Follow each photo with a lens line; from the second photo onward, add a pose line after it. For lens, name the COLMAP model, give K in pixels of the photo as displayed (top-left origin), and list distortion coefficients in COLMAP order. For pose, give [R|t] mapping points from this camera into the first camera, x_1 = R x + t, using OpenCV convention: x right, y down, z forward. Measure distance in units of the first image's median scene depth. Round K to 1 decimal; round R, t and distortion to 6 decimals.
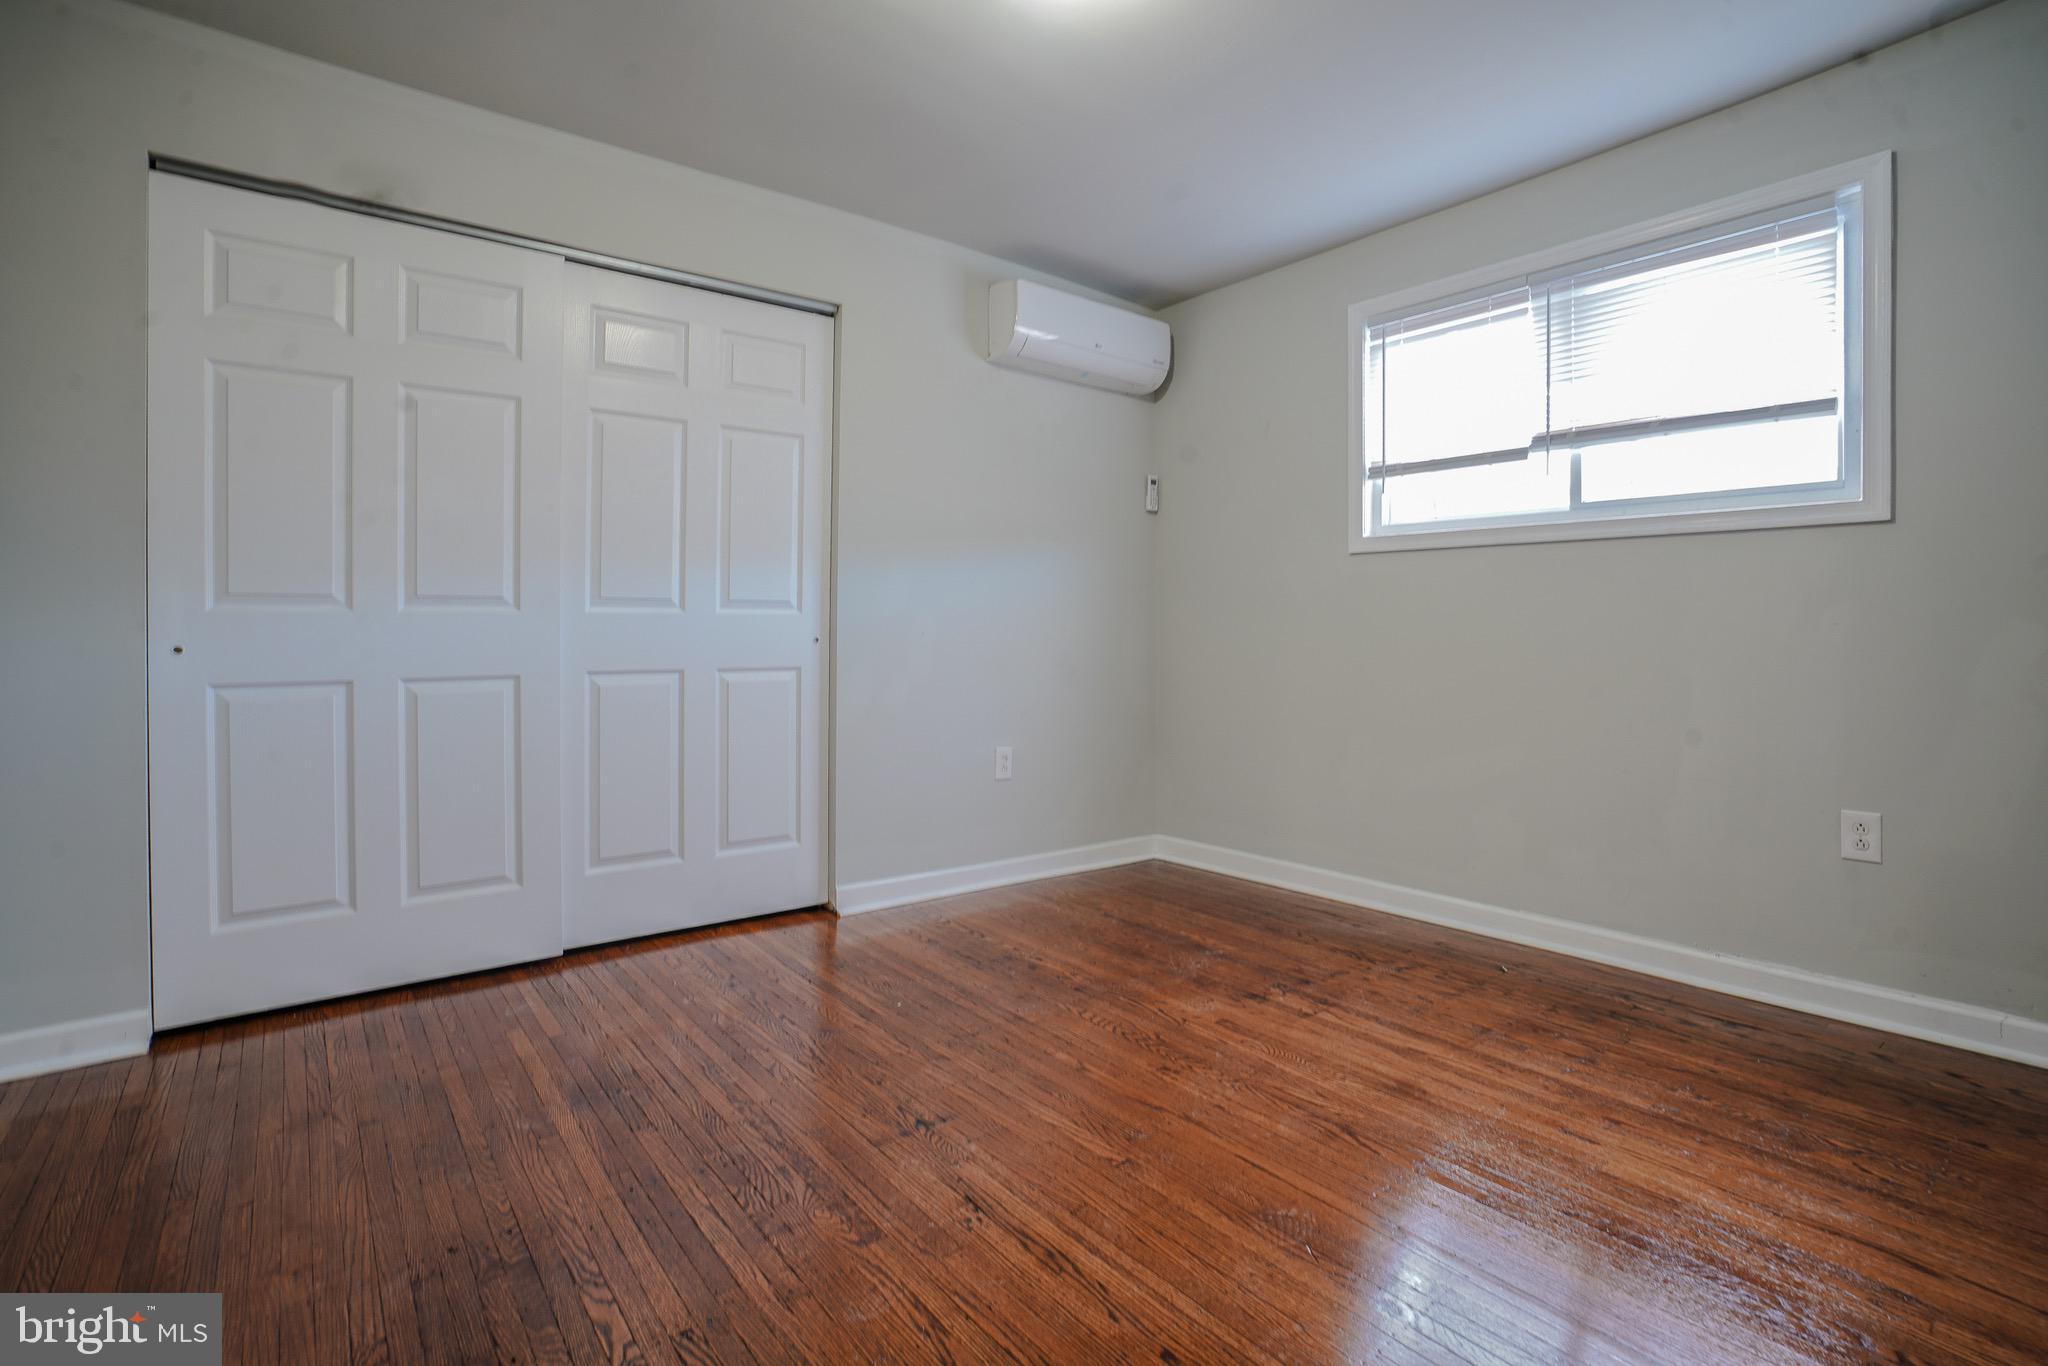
lens RADIAL K [[962.2, 0, 1010.7], [0, 962.2, 686.2], [0, 0, 1]] dist [-0.062419, 0.025001]
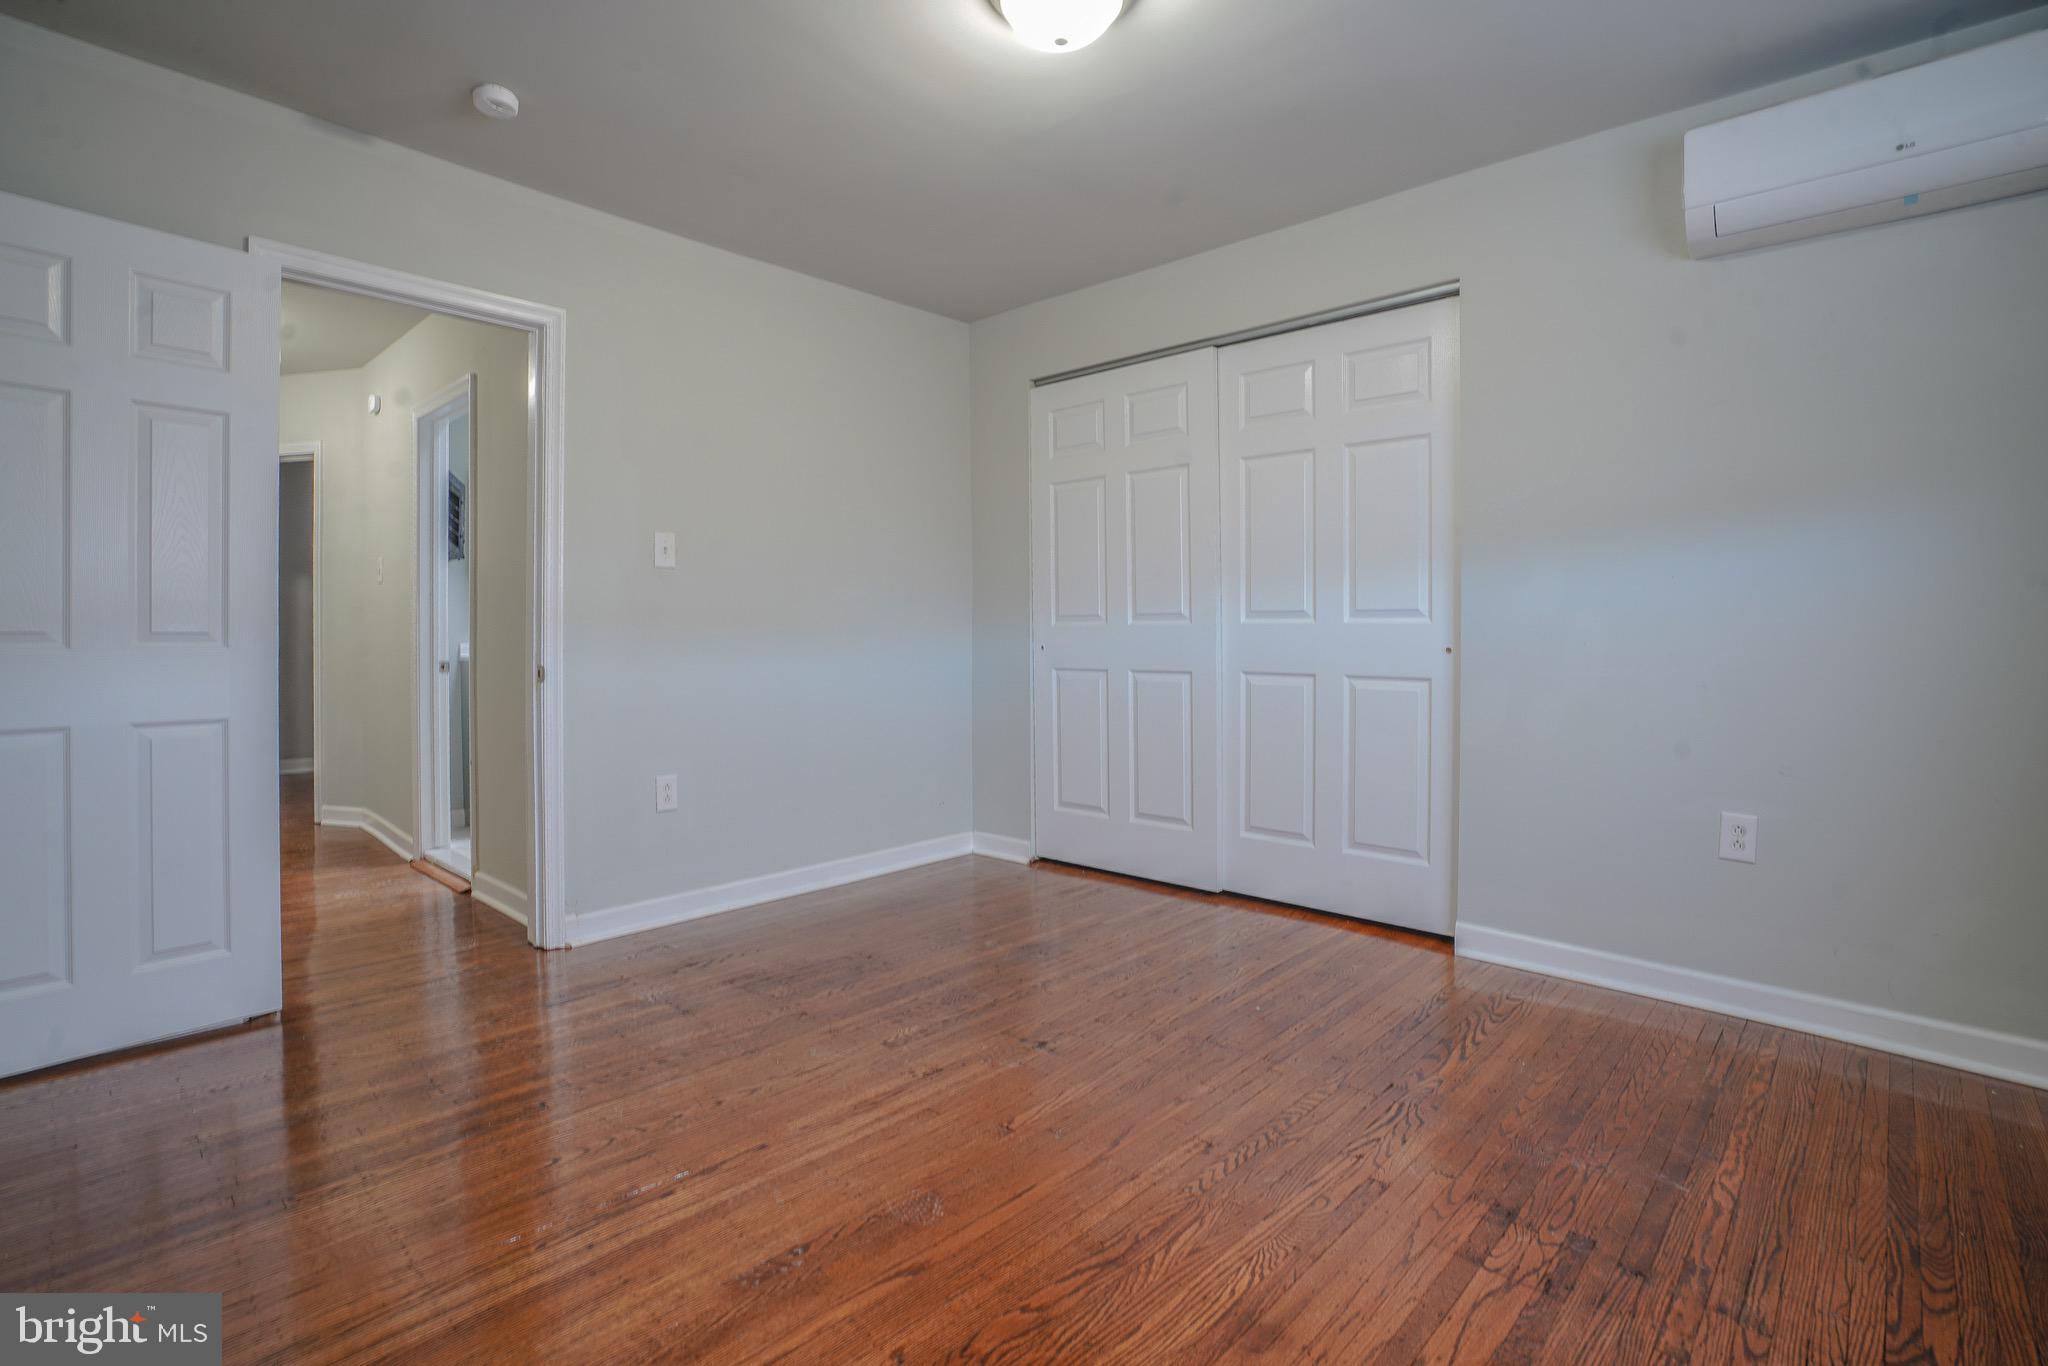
lens RADIAL K [[962.2, 0, 1010.7], [0, 962.2, 686.2], [0, 0, 1]] dist [-0.062419, 0.025001]
pose [[0.150072, 0.052464, -0.987282, 0.827787], [-0.055885, 0.997445, 0.044509, -0.038751], [0.987094, 0.048495, 0.152620, 0.571783]]
